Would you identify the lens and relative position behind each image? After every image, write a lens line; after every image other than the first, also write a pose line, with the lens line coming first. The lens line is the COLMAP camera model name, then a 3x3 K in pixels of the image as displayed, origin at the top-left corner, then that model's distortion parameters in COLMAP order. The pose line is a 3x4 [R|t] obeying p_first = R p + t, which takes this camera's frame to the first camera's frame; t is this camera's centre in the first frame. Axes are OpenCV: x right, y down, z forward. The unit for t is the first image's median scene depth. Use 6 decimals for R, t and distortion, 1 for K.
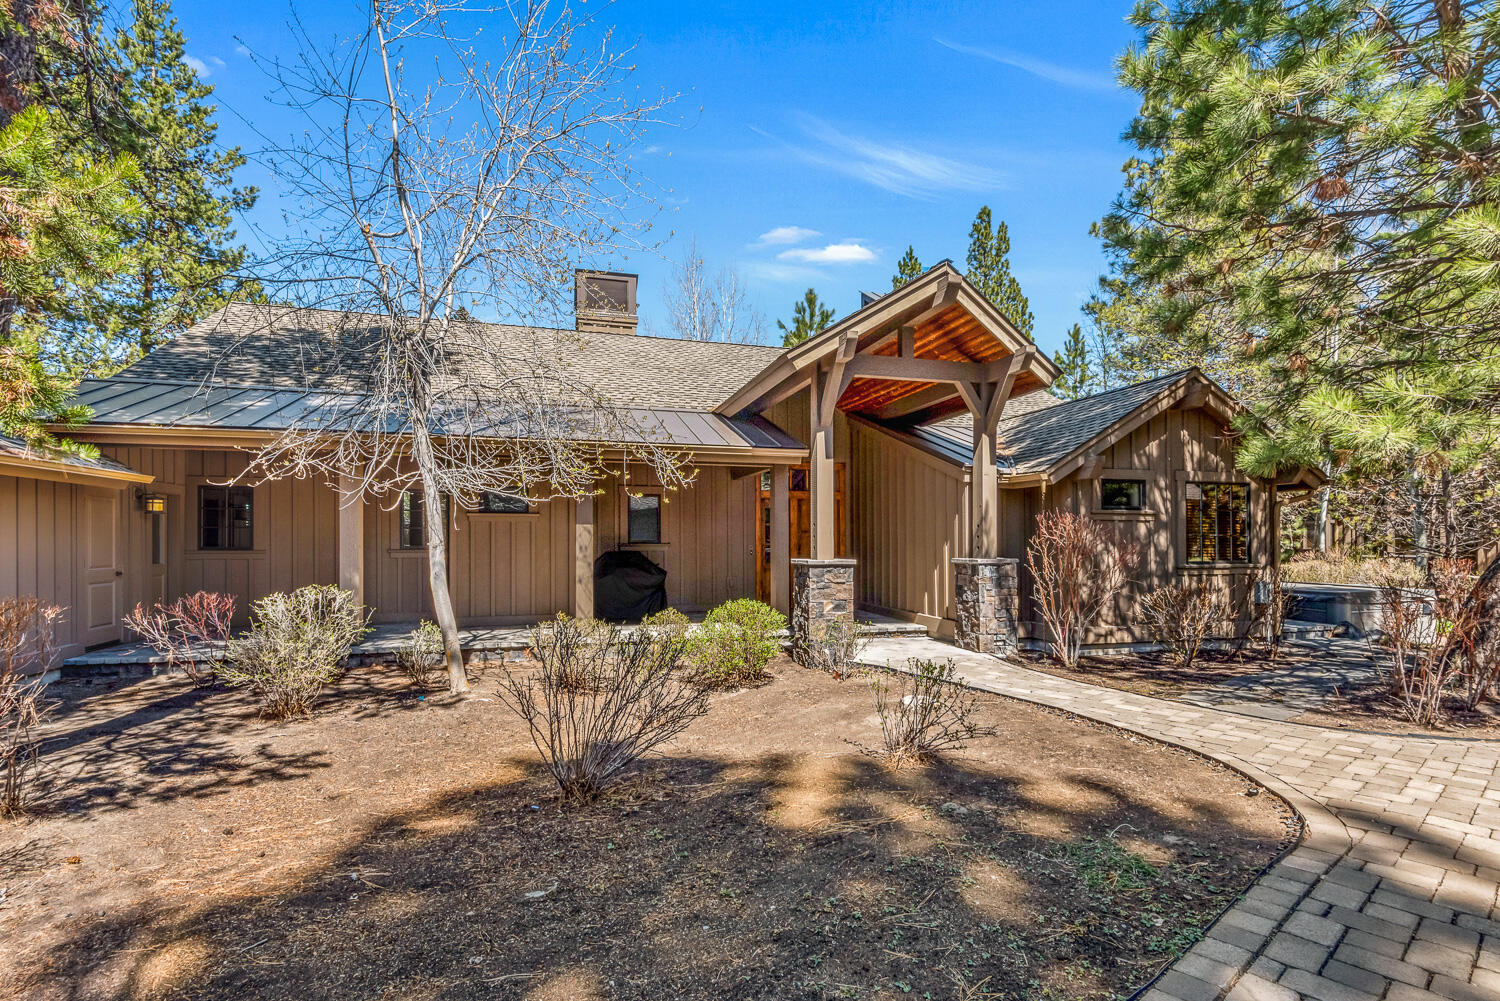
lens RADIAL K [[689.3, 0, 755.6], [0, 689.3, 516.2], [0, 0, 1]] dist [-0.004362, -0.001892]
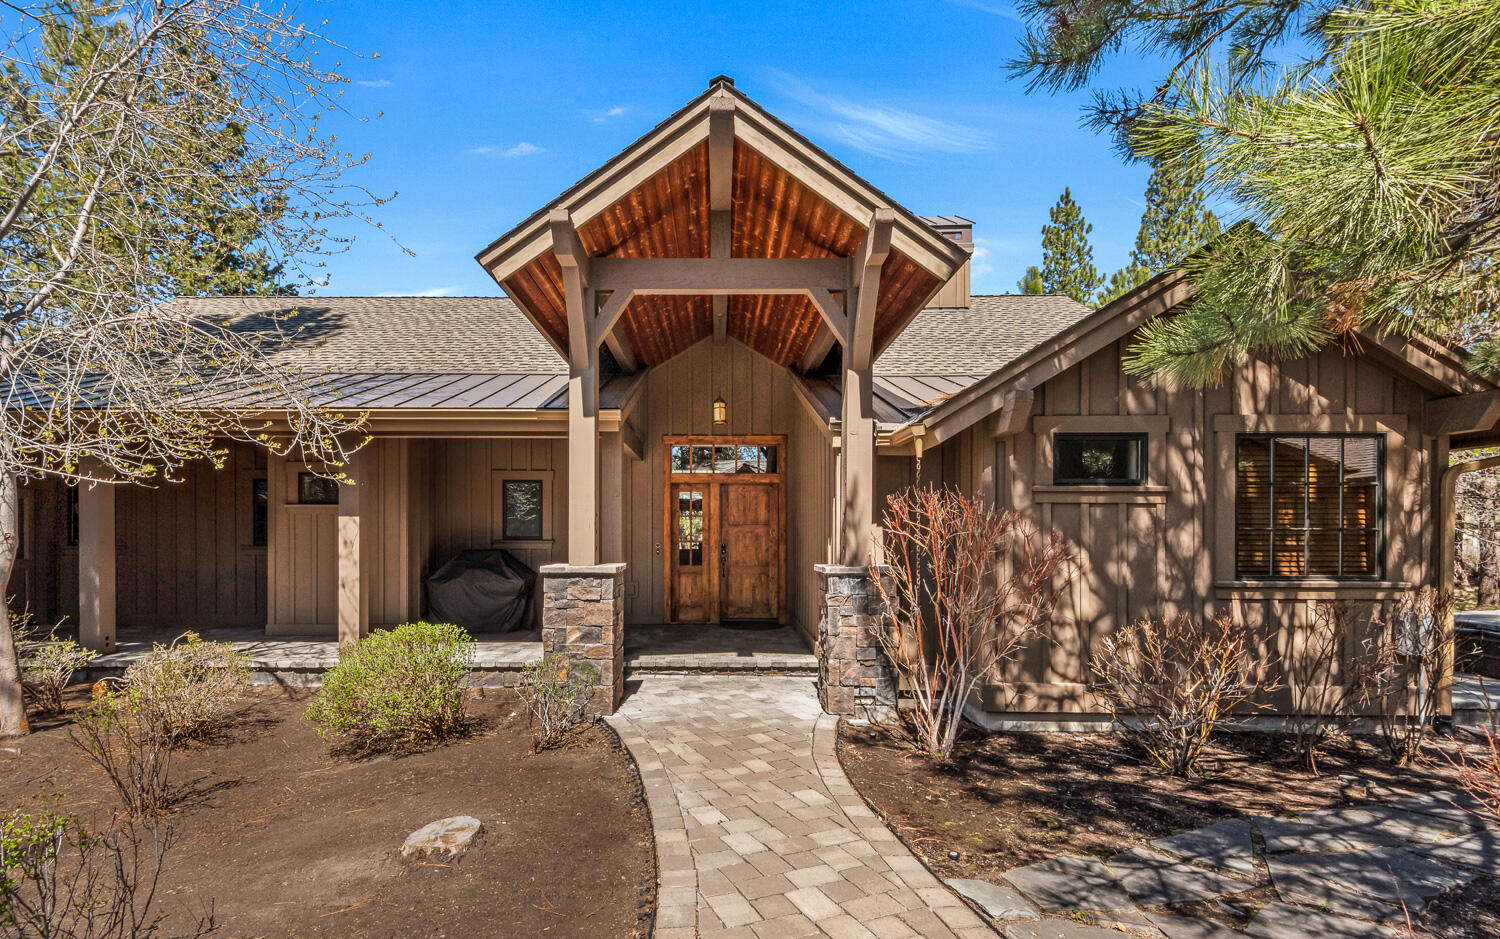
lens RADIAL K [[701.5, 0, 733.8], [0, 701.5, 524.5], [0, 0, 1]] dist [0.000438, -0.001140]
pose [[0.962797, -0.001923, -0.270219, 0.391637], [0.007052, 0.999813, 0.018009, 0.010409], [0.270133, -0.019245, 0.962631, 0.340474]]
